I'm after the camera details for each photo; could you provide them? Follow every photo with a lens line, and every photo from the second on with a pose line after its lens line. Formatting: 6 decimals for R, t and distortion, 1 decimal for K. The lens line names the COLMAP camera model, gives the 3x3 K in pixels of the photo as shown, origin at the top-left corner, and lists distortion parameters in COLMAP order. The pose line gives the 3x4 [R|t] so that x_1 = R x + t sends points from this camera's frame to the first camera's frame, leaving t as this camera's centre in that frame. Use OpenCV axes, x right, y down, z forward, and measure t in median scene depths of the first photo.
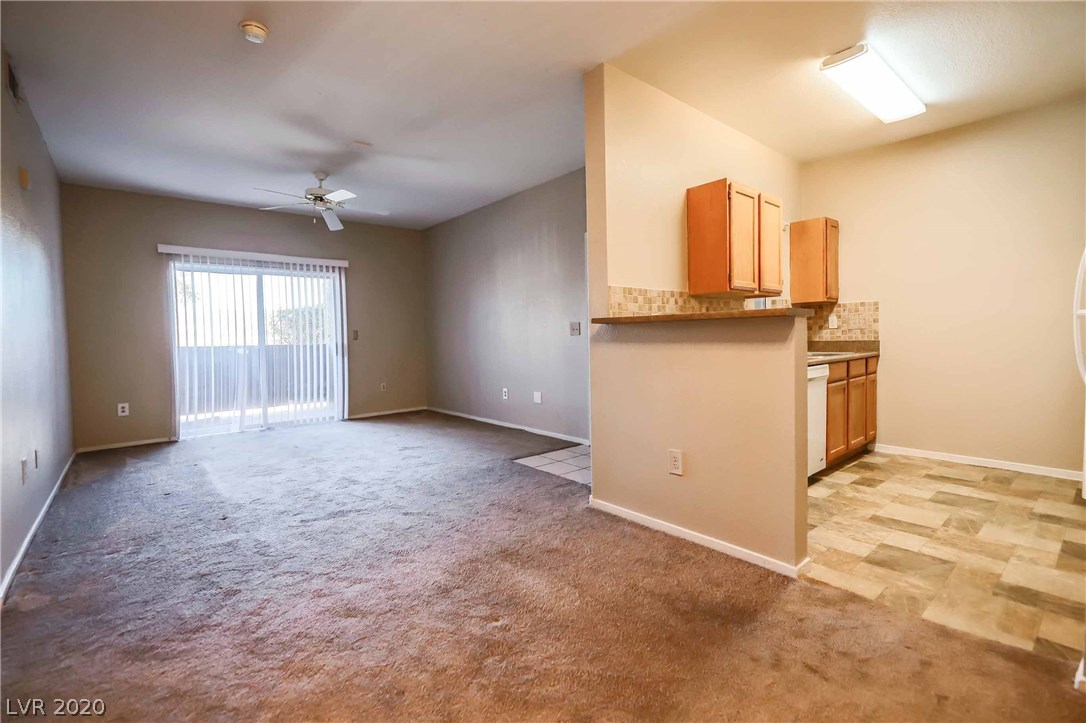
lens RADIAL K [[475.8, 0, 542.8], [0, 475.8, 353.3], [0, 0, 1]] dist [-0.000411, -0.001147]
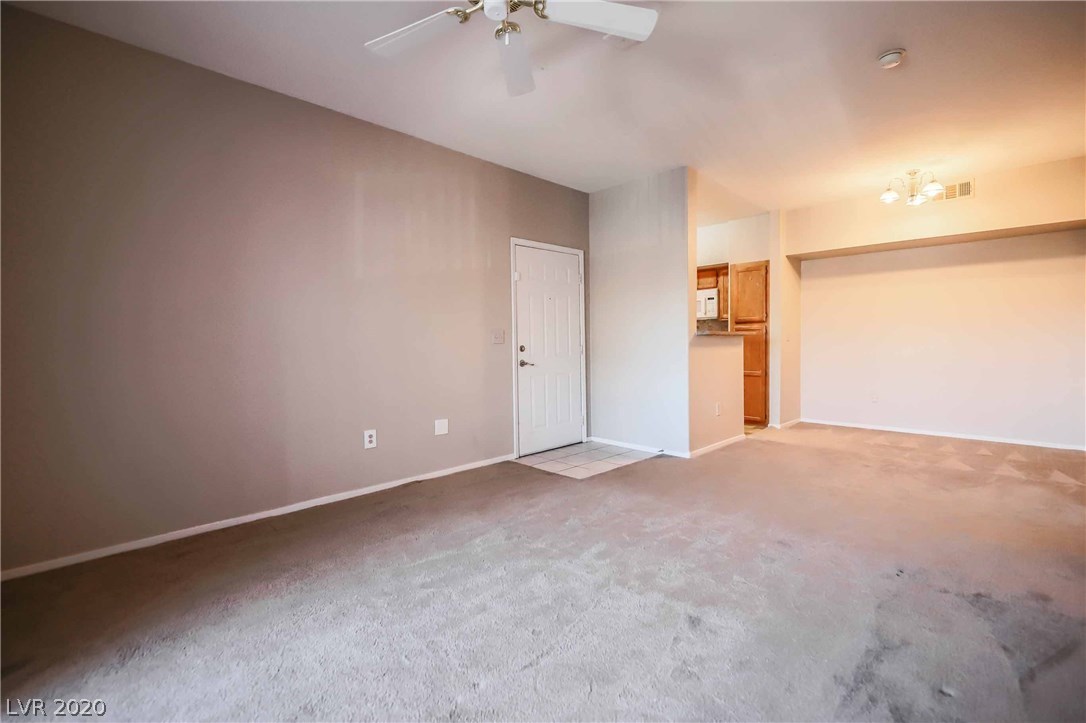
lens RADIAL K [[475.8, 0, 542.8], [0, 475.8, 353.3], [0, 0, 1]] dist [-0.000411, -0.001147]
pose [[-0.075256, -0.004008, 0.997156, -0.939319], [0.048551, 0.998791, 0.007678, -0.024603], [-0.995982, 0.048991, -0.074970, 1.095919]]
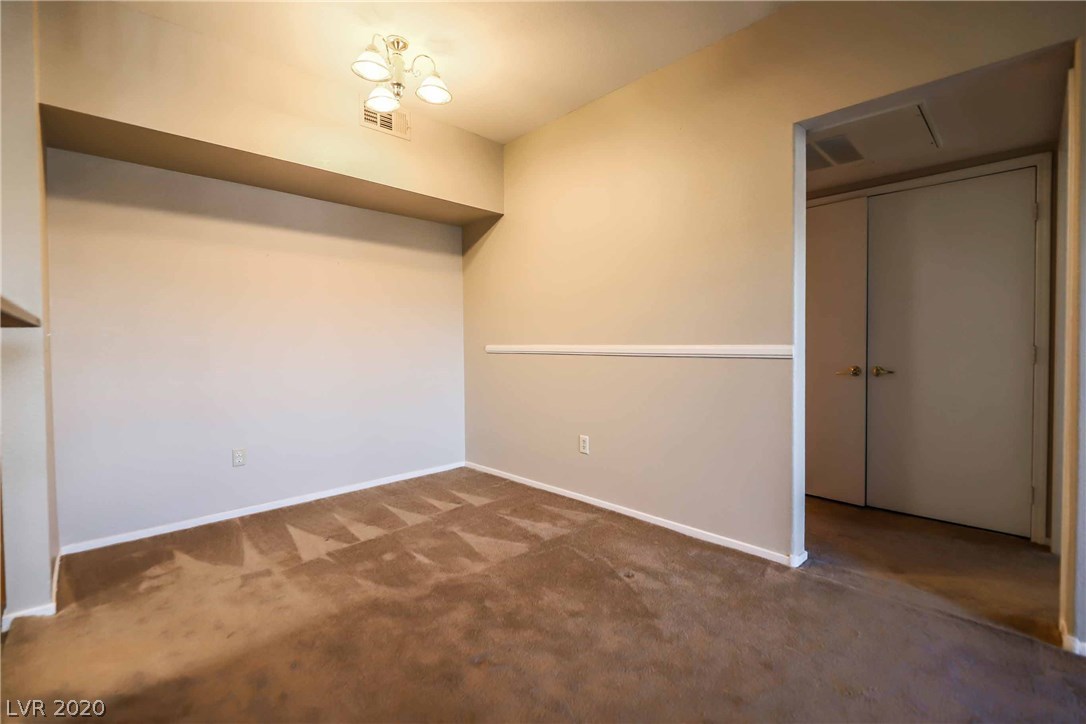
lens RADIAL K [[475.8, 0, 542.8], [0, 475.8, 353.8], [0, 0, 1]] dist [-0.000411, -0.001147]
pose [[-0.997459, 0.032390, -0.063454, -0.077954], [0.028518, 0.997730, 0.060999, -0.031083], [0.065286, 0.059035, -0.996119, 0.791666]]
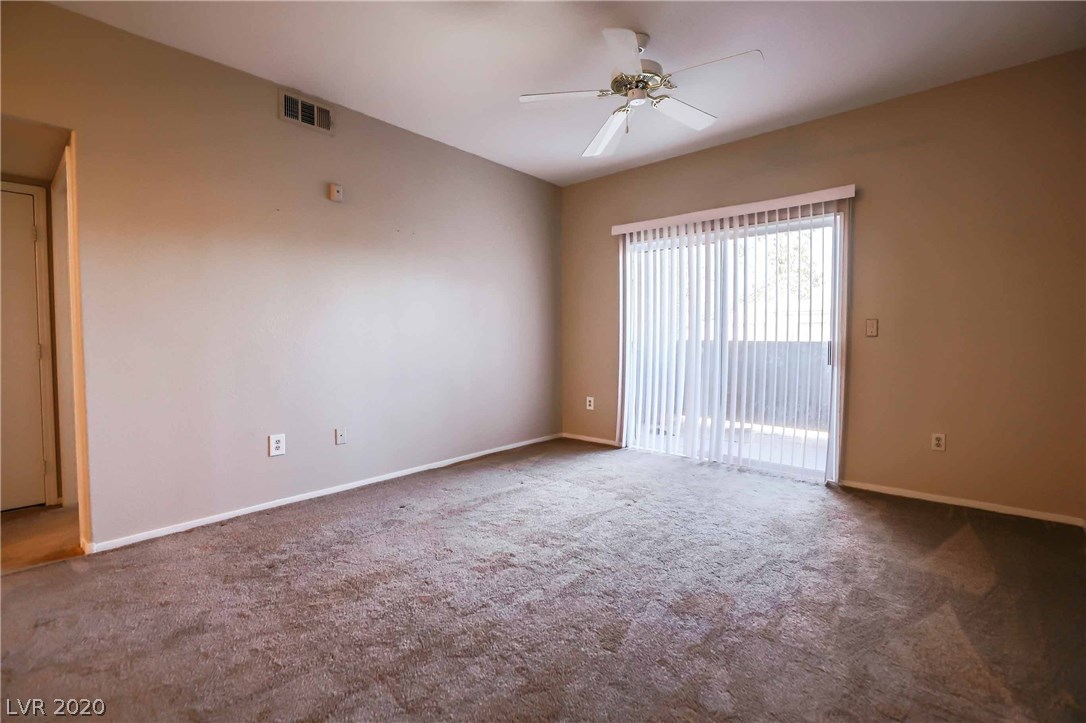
lens RADIAL K [[484.6, 0, 545.2], [0, 484.6, 354.5], [0, 0, 1]] dist [0.000845, -0.000611]
pose [[0.145074, 0.057856, -0.987728, 0.106804], [-0.036426, 0.997924, 0.053103, -0.038345], [0.988750, 0.028275, 0.146881, 0.889376]]
